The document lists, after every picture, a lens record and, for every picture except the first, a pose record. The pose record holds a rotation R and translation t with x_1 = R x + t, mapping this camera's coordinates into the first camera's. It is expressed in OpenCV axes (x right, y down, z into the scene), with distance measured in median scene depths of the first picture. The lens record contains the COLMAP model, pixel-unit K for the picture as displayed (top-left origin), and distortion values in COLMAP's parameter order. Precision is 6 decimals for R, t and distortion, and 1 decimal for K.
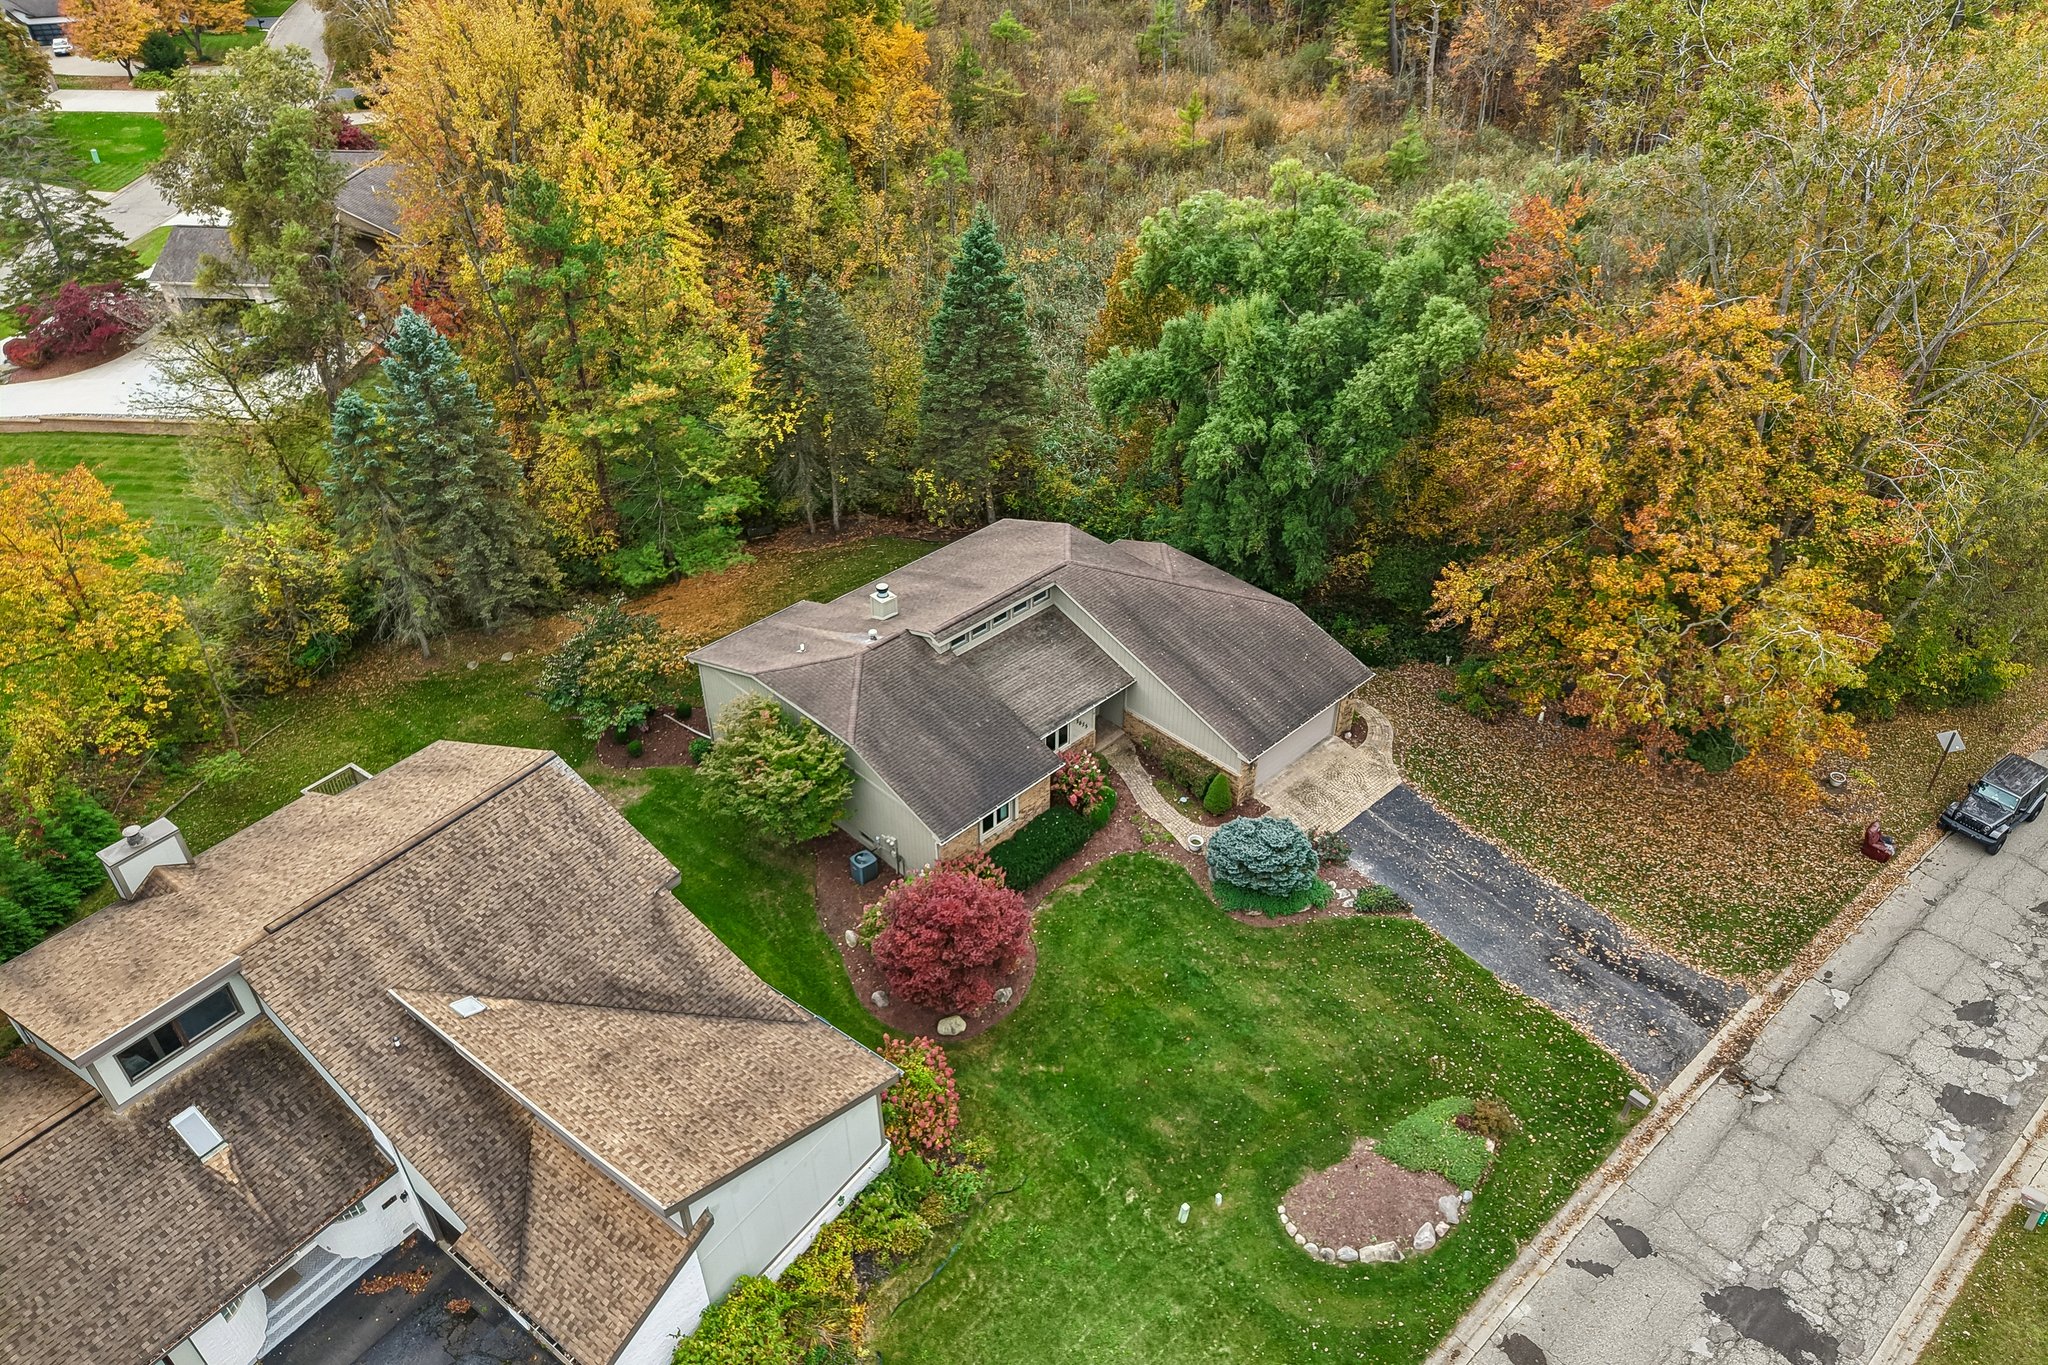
lens RADIAL K [[1375.5, 0, 1024.0], [0, 1375.5, 682.5], [0, 0, 1]] dist [0.018996, -0.014444]
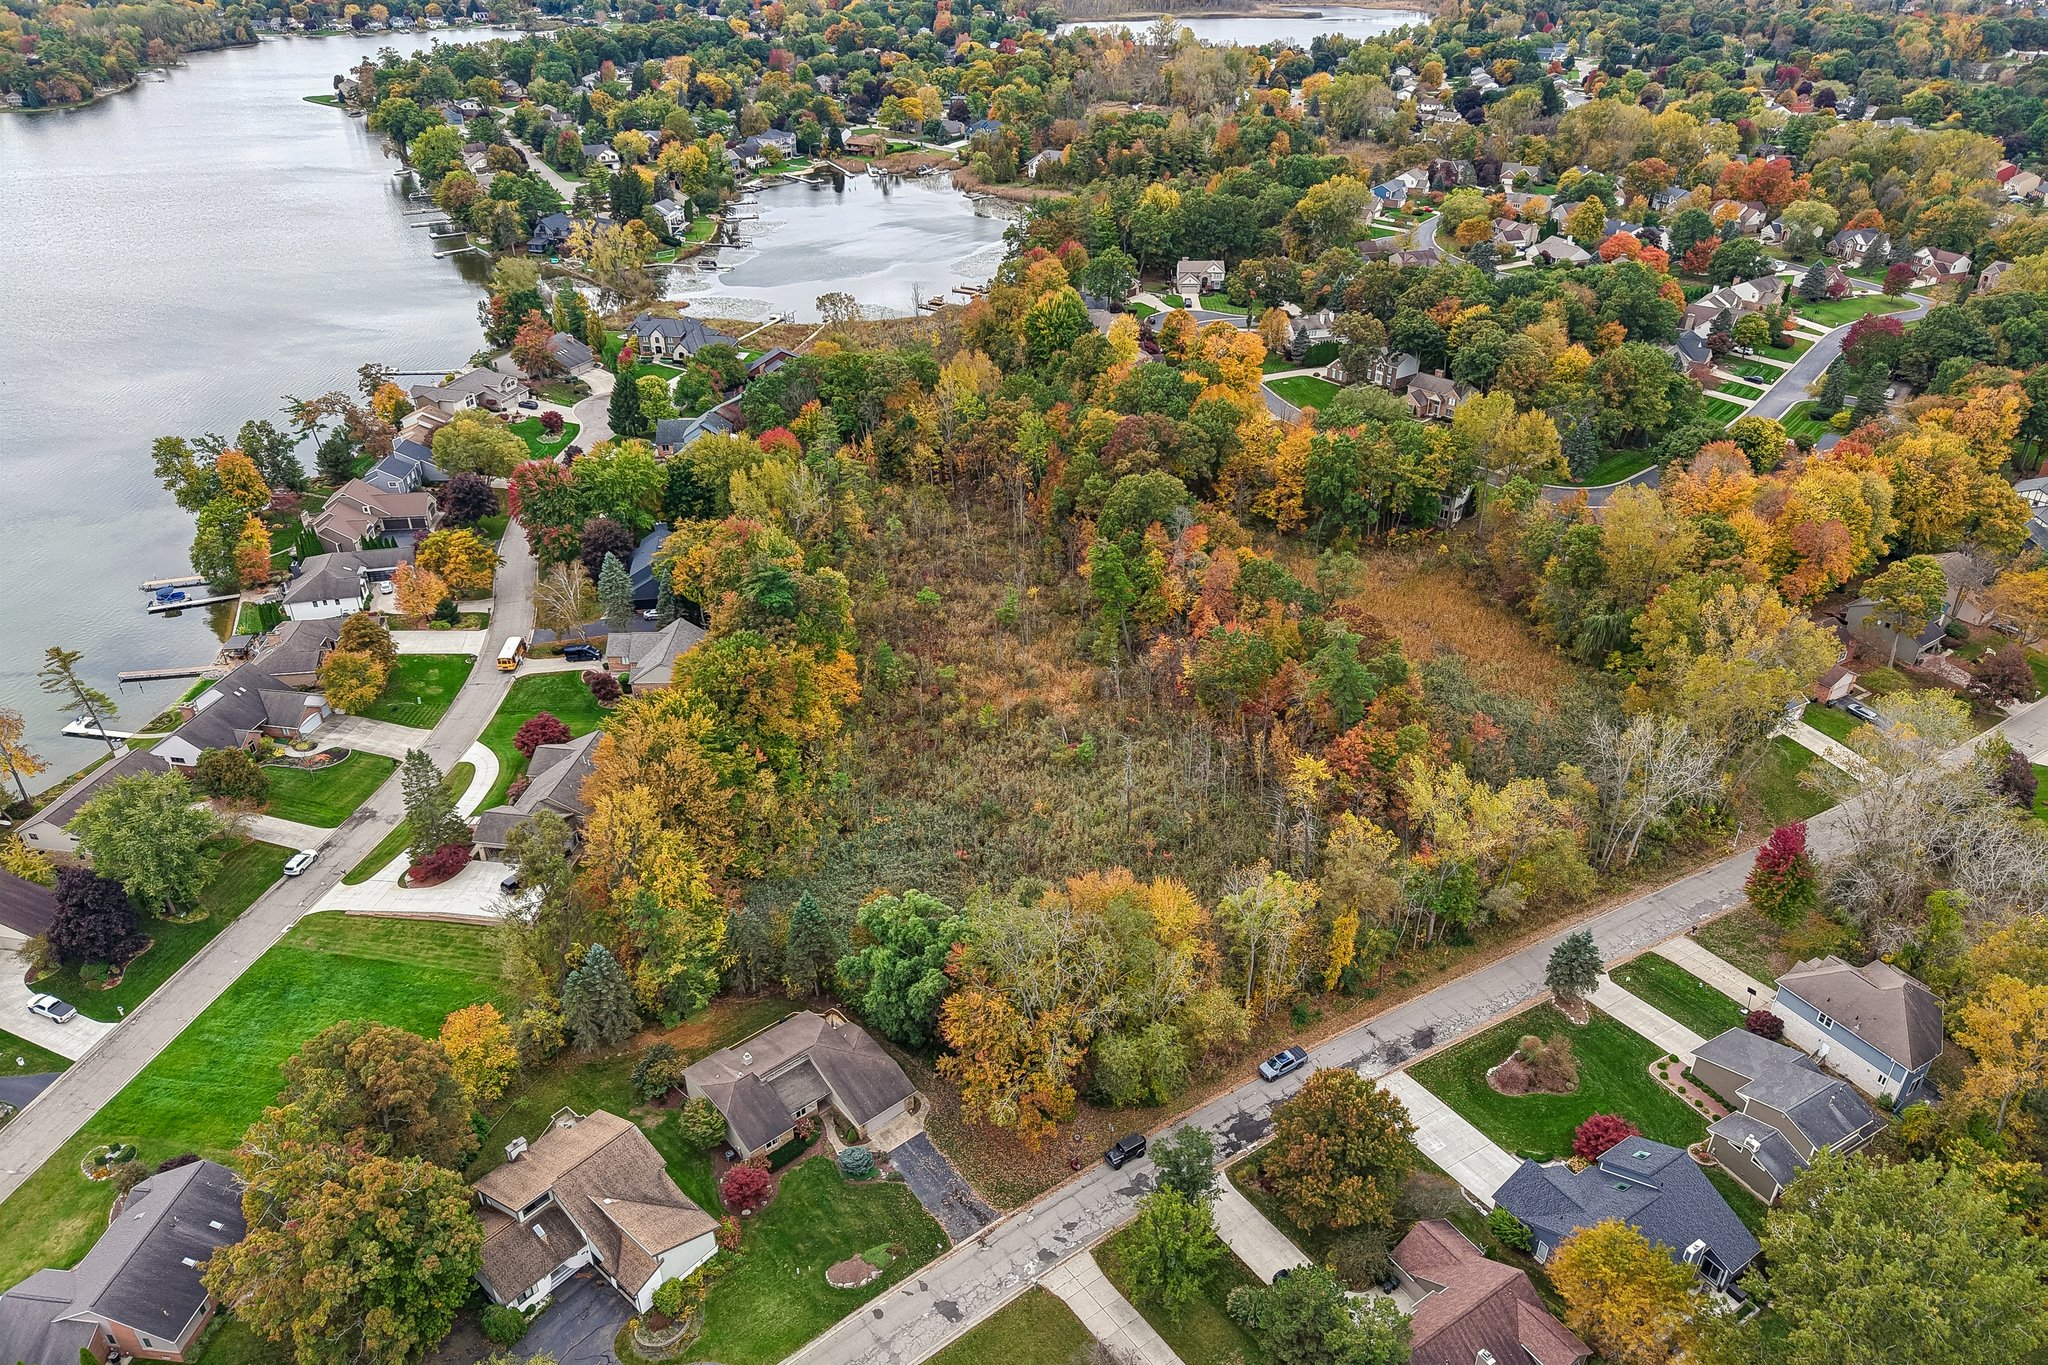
lens RADIAL K [[1375.5, 0, 1024.0], [0, 1375.5, 682.5], [0, 0, 1]] dist [0.018996, -0.014444]
pose [[0.997487, 0.035987, -0.061032, 0.708530], [-0.042268, 0.993579, -0.104949, -0.639982], [0.056864, 0.107265, 0.992603, -2.198475]]
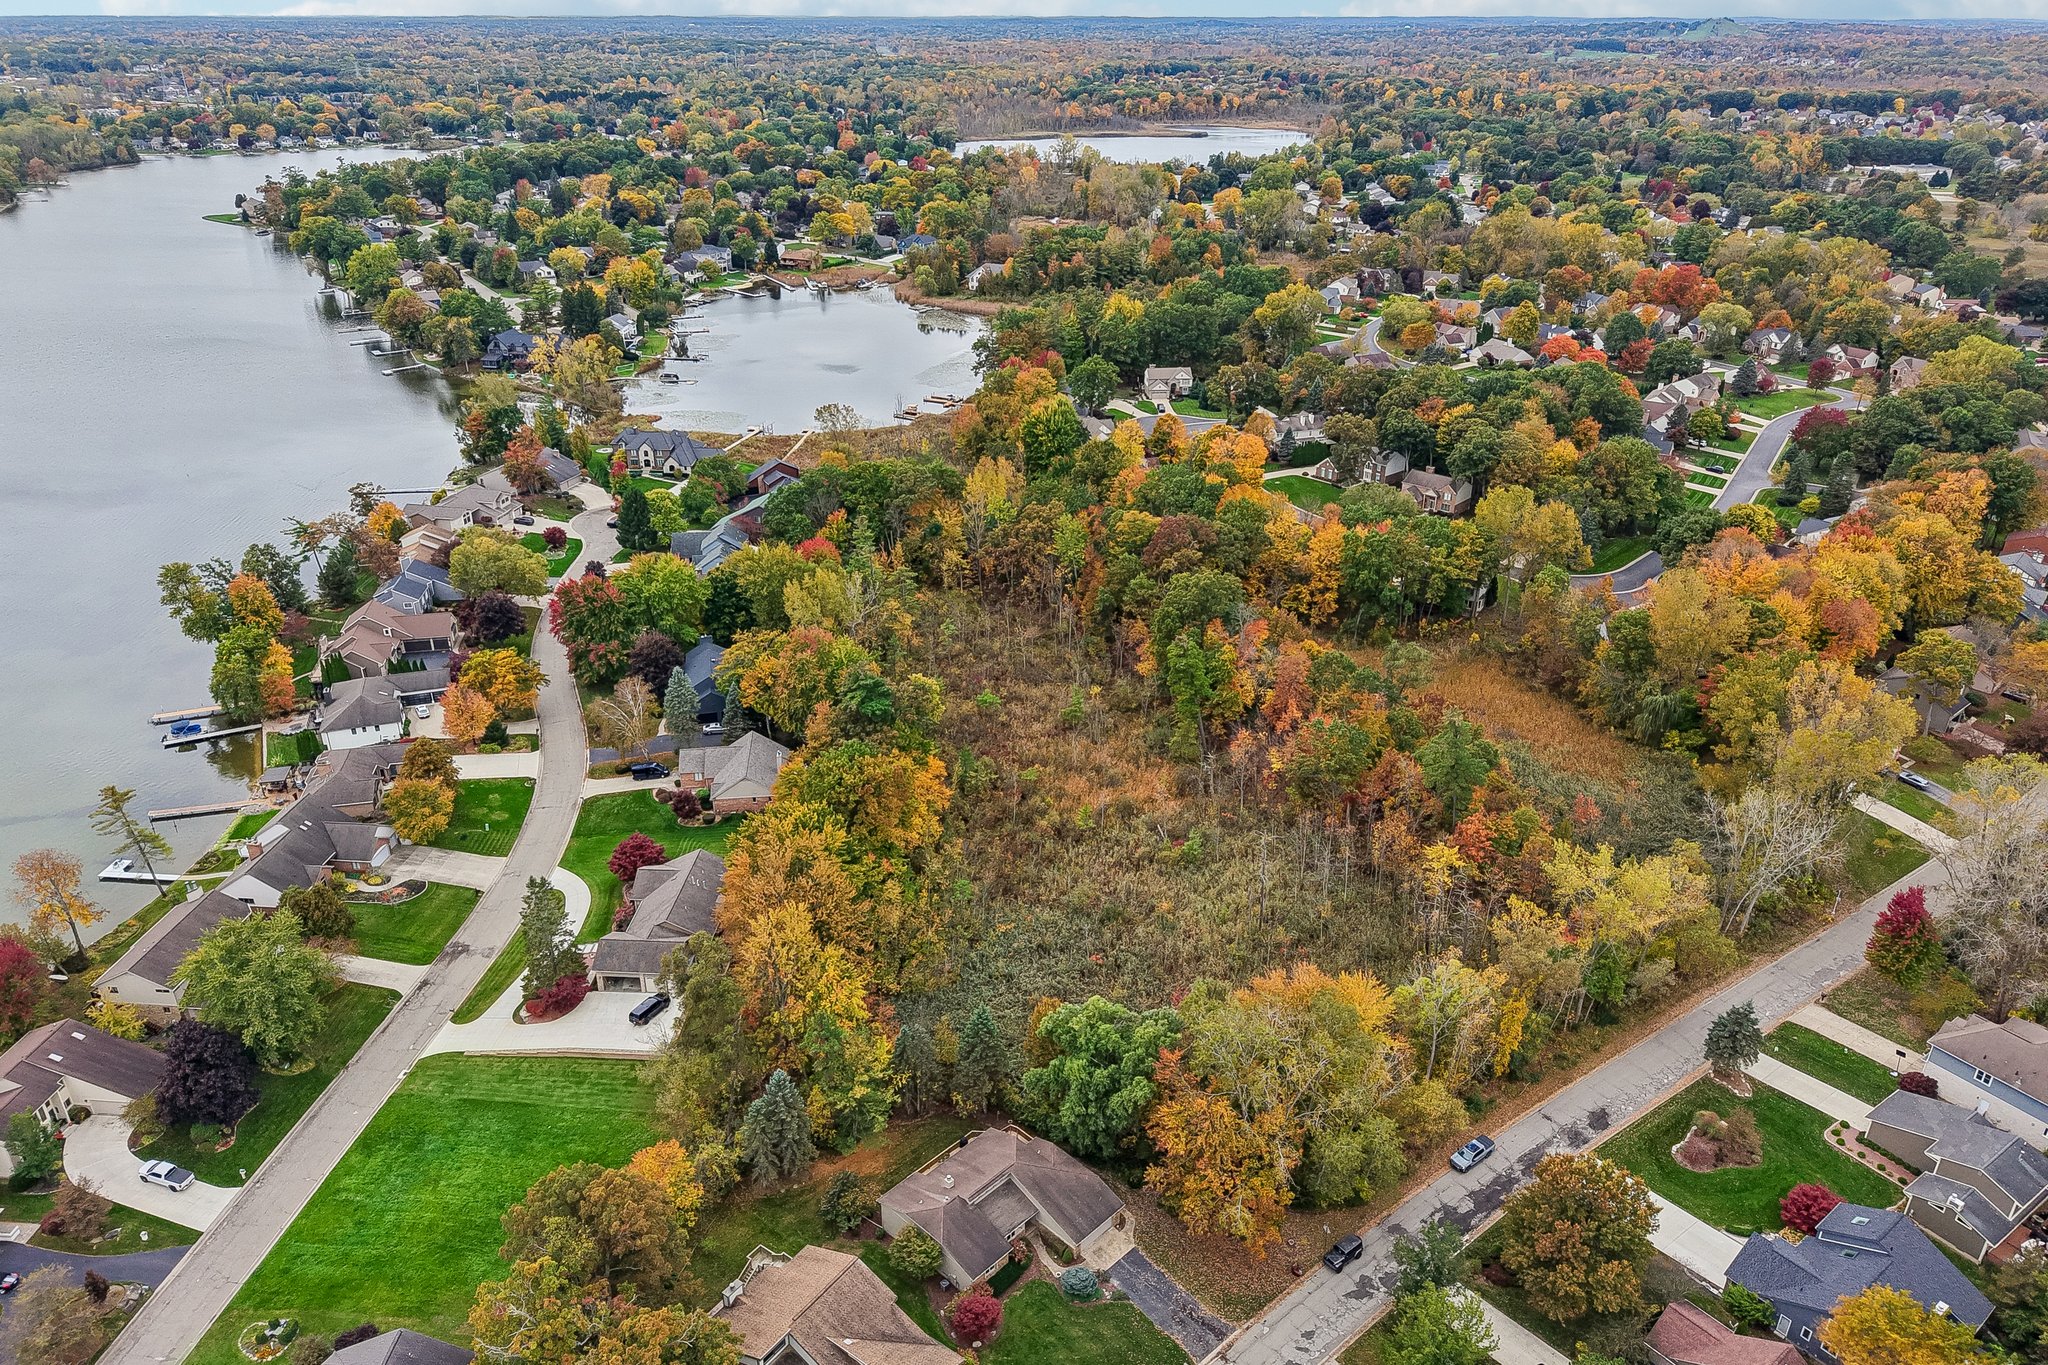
lens RADIAL K [[1386.9, 0, 1024.0], [0, 1386.9, 682.5], [0, 0, 1]] dist [0.026125, -0.023100]
pose [[0.999783, -0.002630, 0.020646, -0.006169], [0.006319, 0.983513, -0.180725, -0.615426], [-0.019830, 0.180816, 0.983317, -2.239949]]
